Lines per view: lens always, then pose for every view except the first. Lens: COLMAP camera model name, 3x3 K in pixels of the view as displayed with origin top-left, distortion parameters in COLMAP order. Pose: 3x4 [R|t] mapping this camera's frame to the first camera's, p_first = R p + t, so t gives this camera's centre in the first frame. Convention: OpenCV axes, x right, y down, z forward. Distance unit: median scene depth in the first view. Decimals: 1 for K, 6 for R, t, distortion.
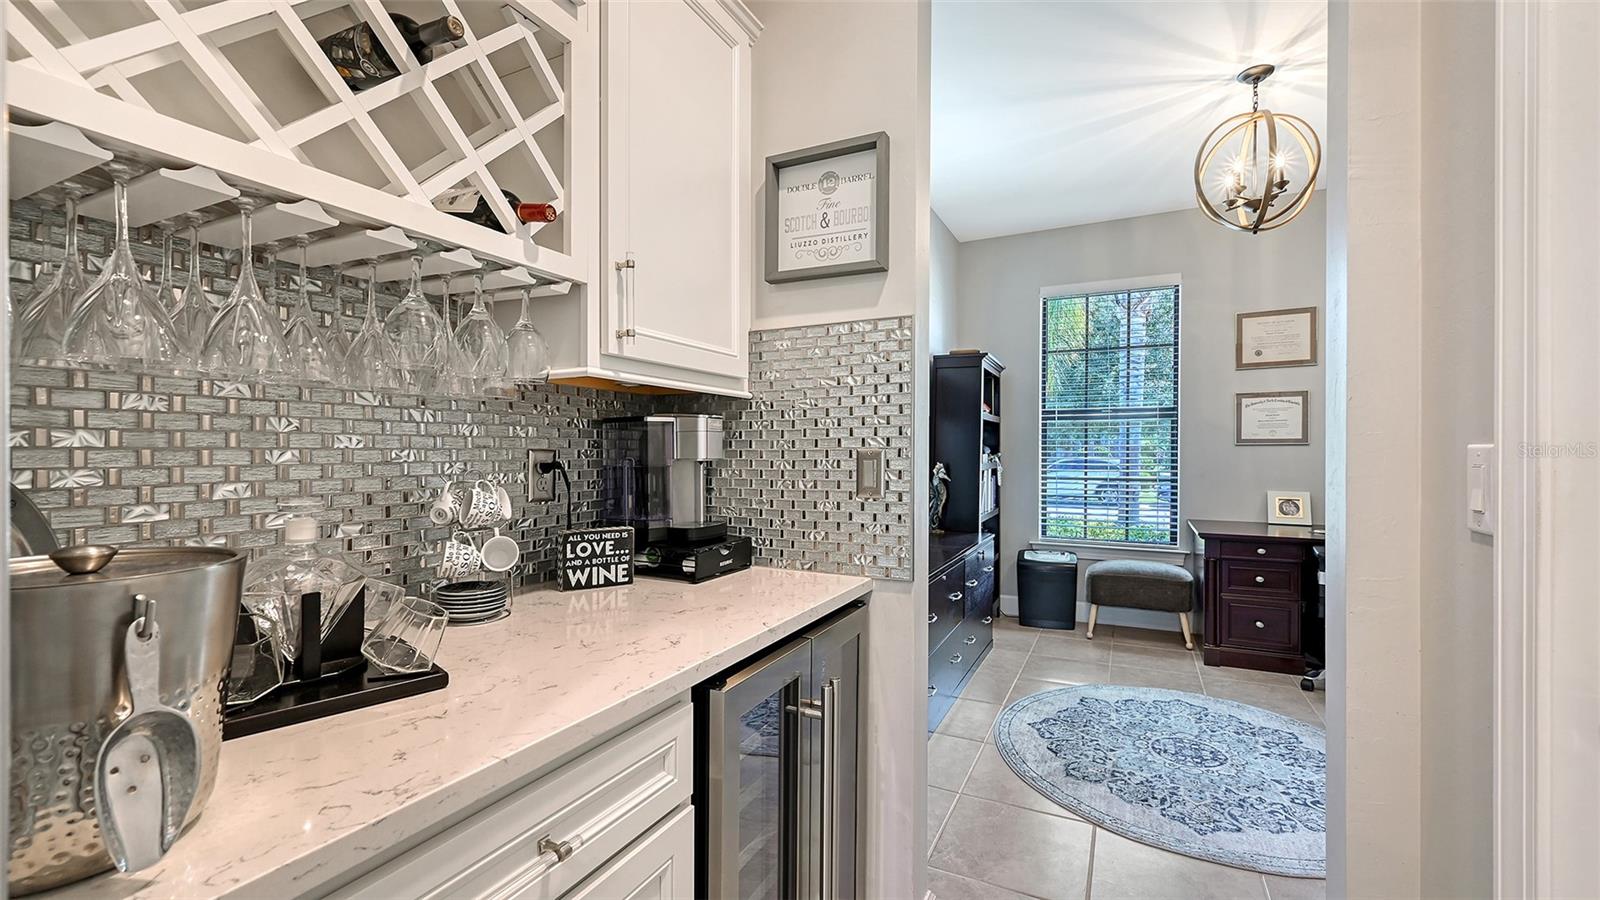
lens RADIAL K [[675.5, 0, 800.0], [0, 675.5, 450.0], [0, 0, 1]] dist [0.000065, -0.000017]
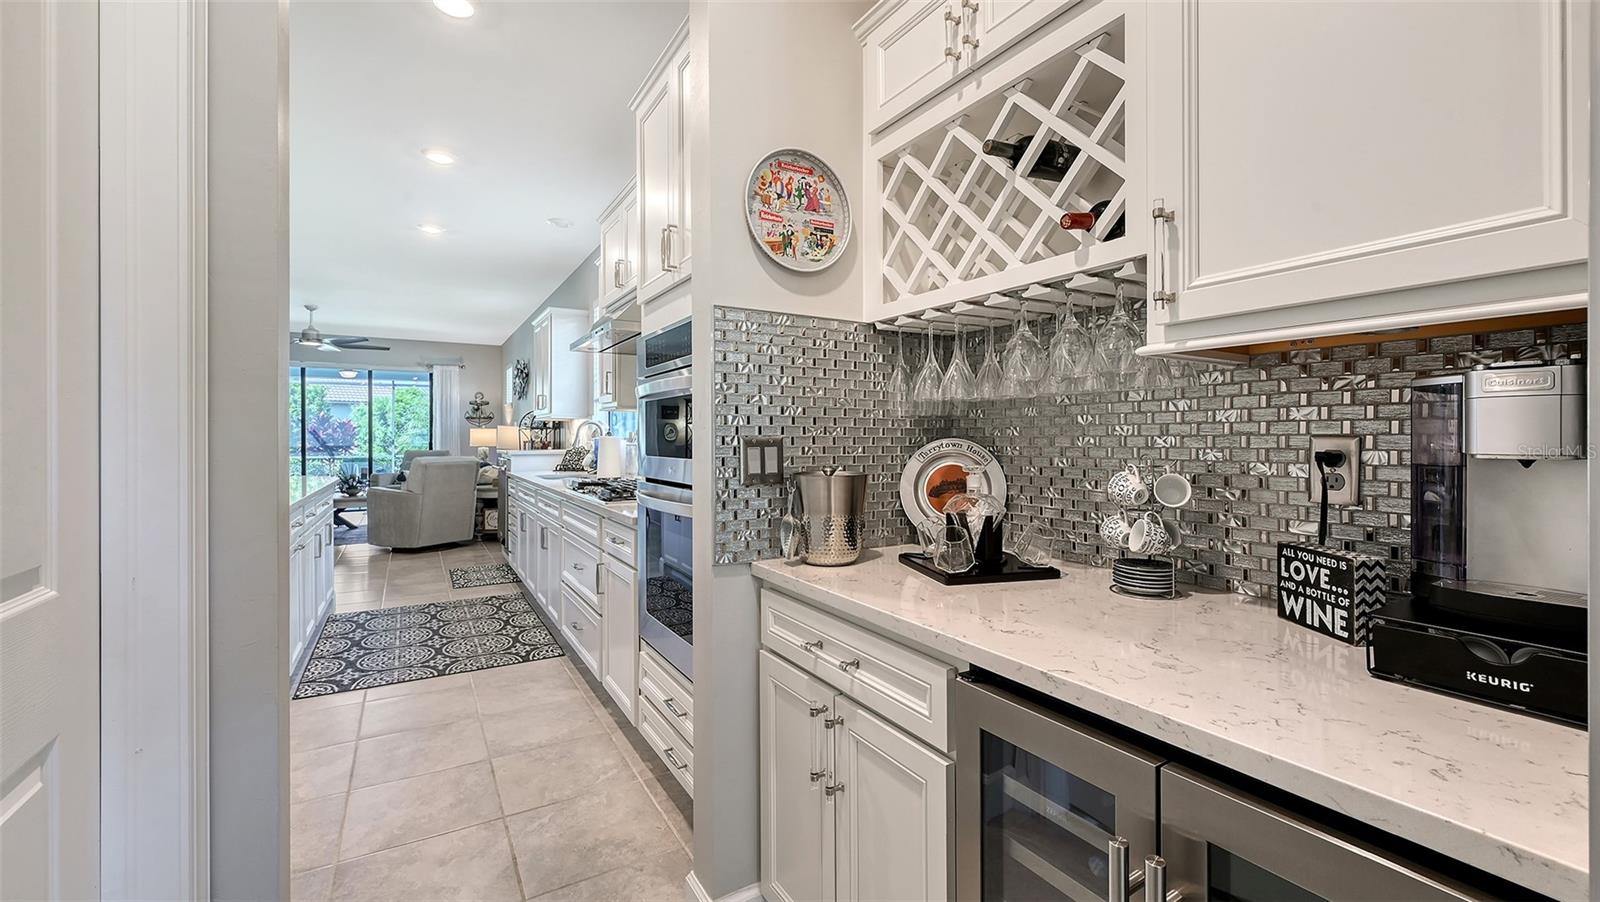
lens RADIAL K [[651.7, 0, 795.2], [0, 651.7, 430.1], [0, 0, 1]] dist [-0.000998, -0.000061]
pose [[-0.547864, -0.003239, -0.836561, 0.582161], [0.005538, 0.999957, -0.007499, -0.005084], [0.836549, -0.008741, -0.547822, 0.929809]]
